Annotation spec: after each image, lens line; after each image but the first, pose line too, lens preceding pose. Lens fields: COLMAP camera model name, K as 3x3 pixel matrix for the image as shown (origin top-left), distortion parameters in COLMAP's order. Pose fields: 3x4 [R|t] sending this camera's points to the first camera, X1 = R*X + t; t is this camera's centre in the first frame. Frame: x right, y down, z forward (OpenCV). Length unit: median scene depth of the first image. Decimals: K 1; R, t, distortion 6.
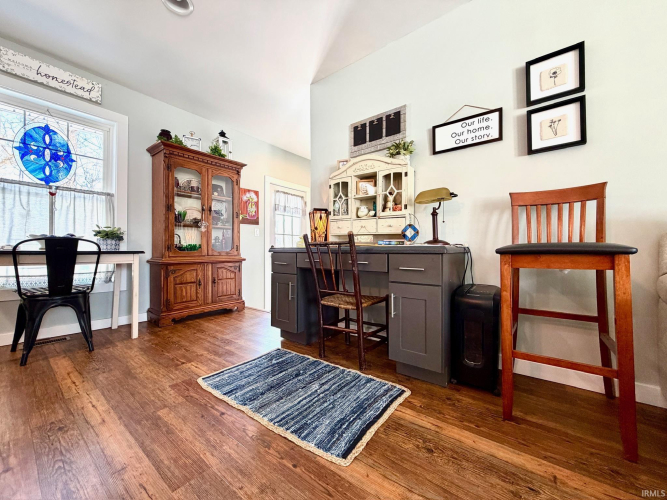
lens RADIAL K [[264.8, 0, 329.6], [0, 264.8, 247.9], [0, 0, 1]] dist [-0.000171, 0.000282]
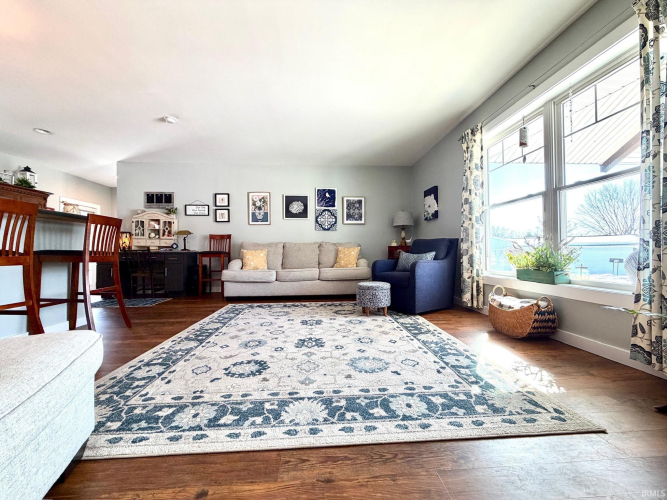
lens RADIAL K [[264.8, 0, 331.9], [0, 264.8, 249.2], [0, 0, 1]] dist [-0.000171, 0.000282]
pose [[0.738242, 0.002417, 0.674531, -0.273749], [0.001303, 0.999987, -0.005009, -0.011759], [-0.674534, 0.004577, 0.738229, -1.741137]]
